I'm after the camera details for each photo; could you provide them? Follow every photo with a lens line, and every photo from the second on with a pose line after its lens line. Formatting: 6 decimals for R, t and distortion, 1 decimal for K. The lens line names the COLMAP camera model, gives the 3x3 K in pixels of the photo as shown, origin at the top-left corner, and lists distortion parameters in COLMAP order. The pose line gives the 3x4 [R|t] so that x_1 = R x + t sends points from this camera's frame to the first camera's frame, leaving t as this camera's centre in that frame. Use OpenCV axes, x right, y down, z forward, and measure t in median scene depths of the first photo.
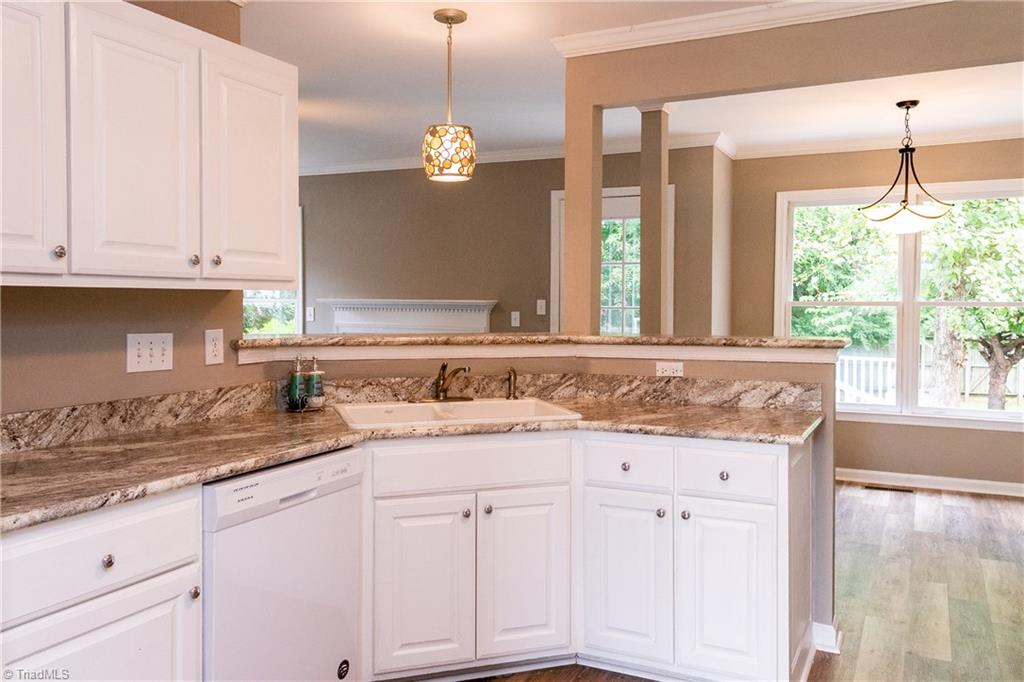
lens RADIAL K [[797.8, 0, 510.7], [0, 797.8, 323.0], [0, 0, 1]] dist [0.049642, -0.065027]
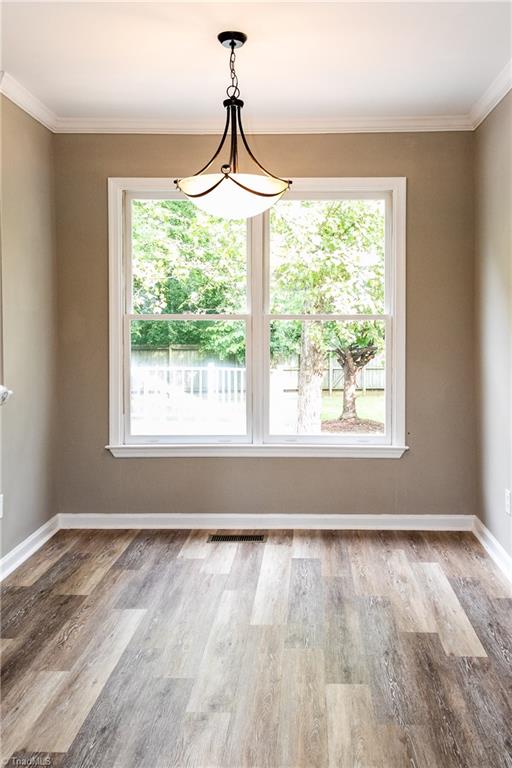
lens RADIAL K [[612.5, 0, 298.6], [0, 612.5, 331.0], [0, 0, 1]] dist [0.020239, -0.003209]
pose [[0.896368, -0.008810, 0.443224, 0.241477], [0.014636, 0.999846, -0.009726, -0.001677], [-0.443070, 0.015205, 0.896358, 0.389148]]
